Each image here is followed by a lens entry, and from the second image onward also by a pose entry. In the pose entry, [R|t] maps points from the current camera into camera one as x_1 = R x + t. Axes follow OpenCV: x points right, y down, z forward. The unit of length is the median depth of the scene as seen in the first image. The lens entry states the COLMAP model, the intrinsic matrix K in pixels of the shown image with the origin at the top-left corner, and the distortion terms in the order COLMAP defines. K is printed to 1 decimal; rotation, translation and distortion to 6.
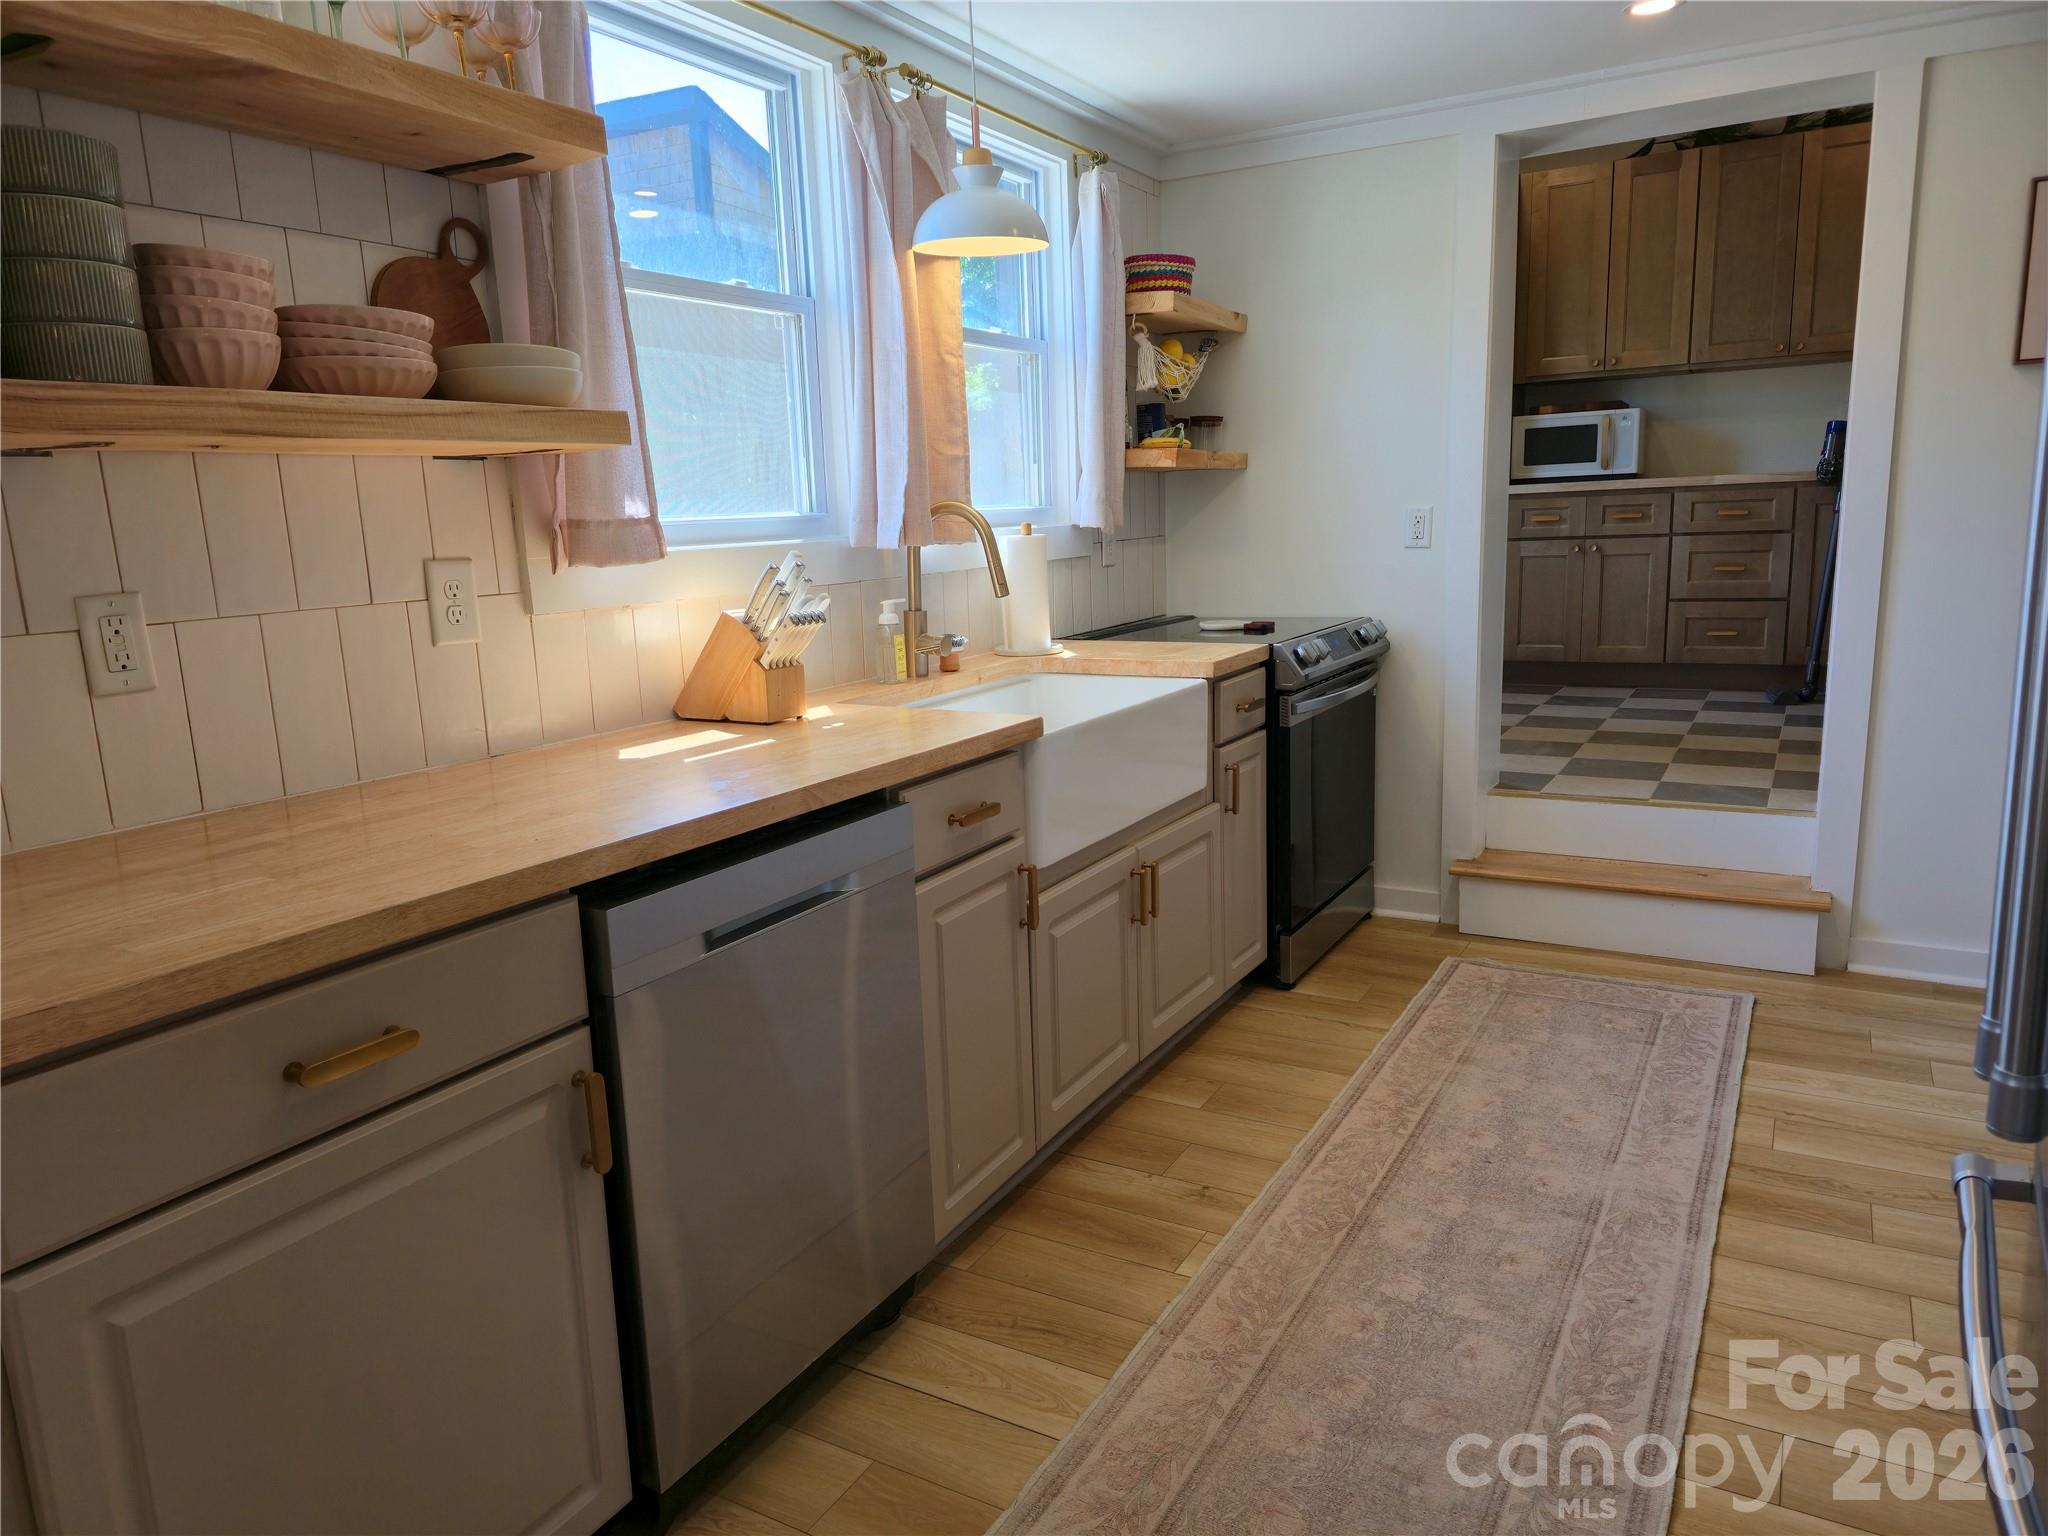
lens RADIAL K [[1363.5, 0, 1024.8], [0, 1363.5, 772.5], [0, 0, 1]] dist [0.055059, -0.045275]
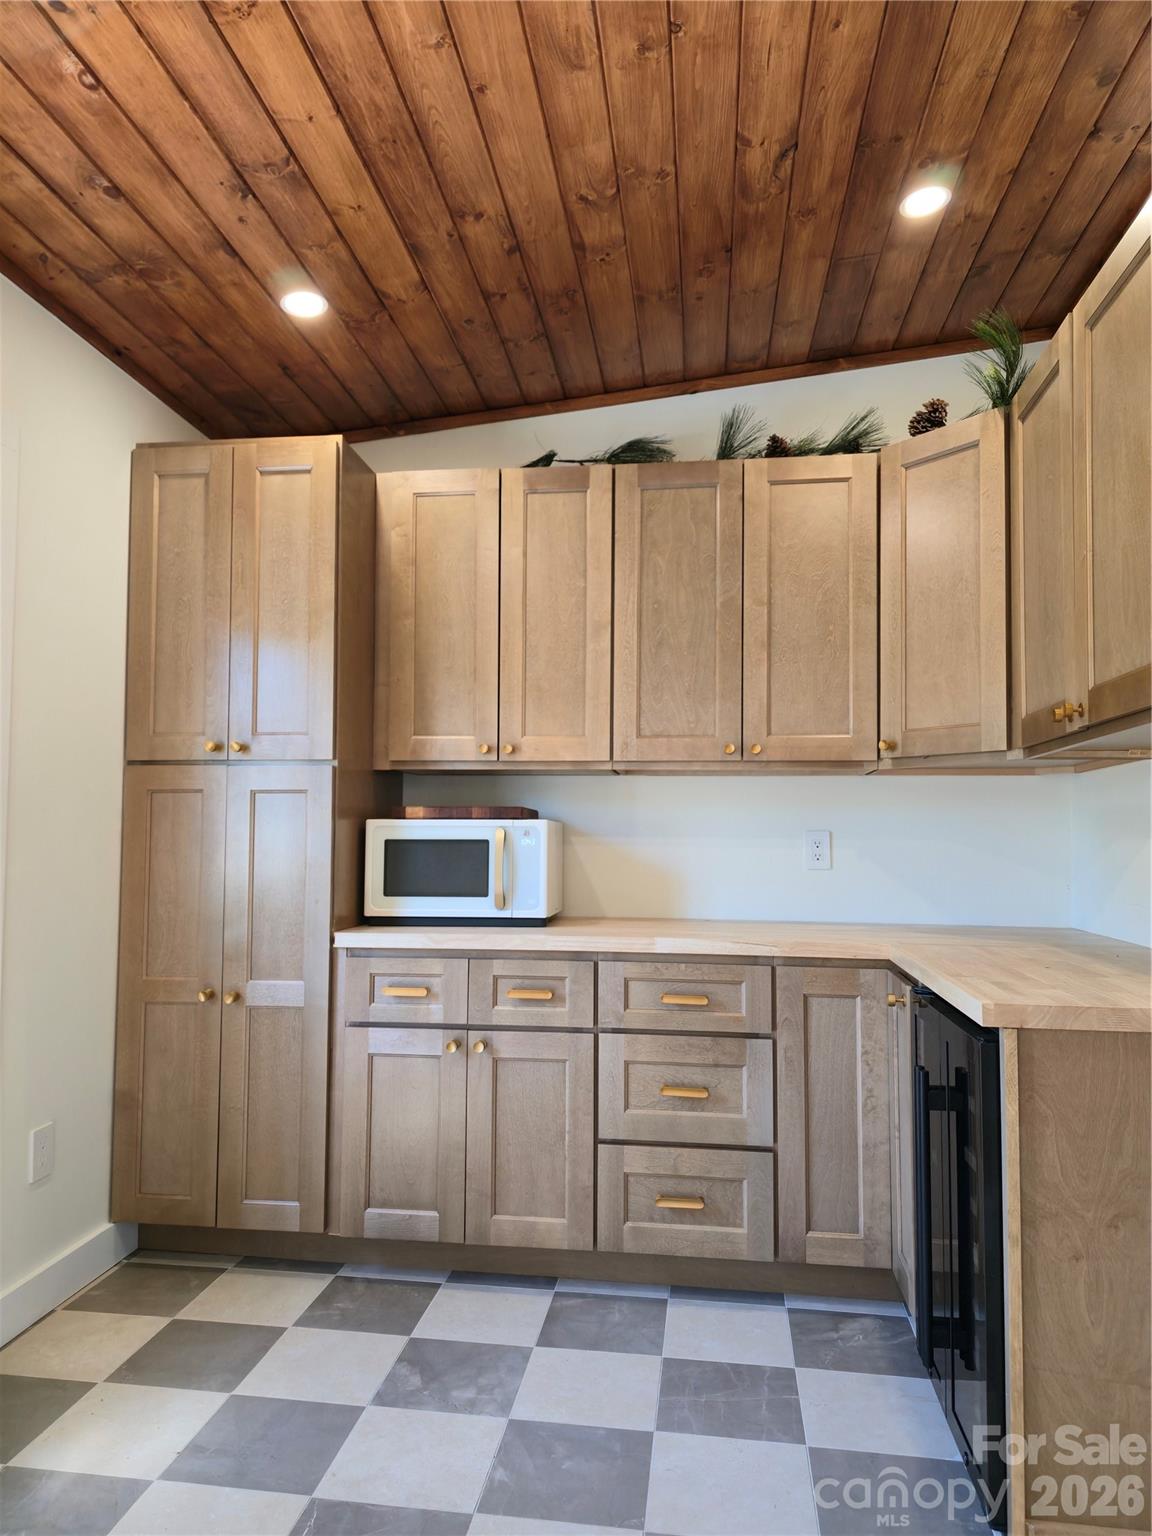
lens RADIAL K [[1022.6, 0, 578.3], [0, 1022.6, 769.6], [0, 0, 1]] dist [0.055059, -0.045275]
pose [[0.923815, 0.073191, 0.375778, 0.427127], [0.027834, 0.966117, -0.256599, -0.252200], [-0.381826, 0.247510, 0.890476, 0.863762]]
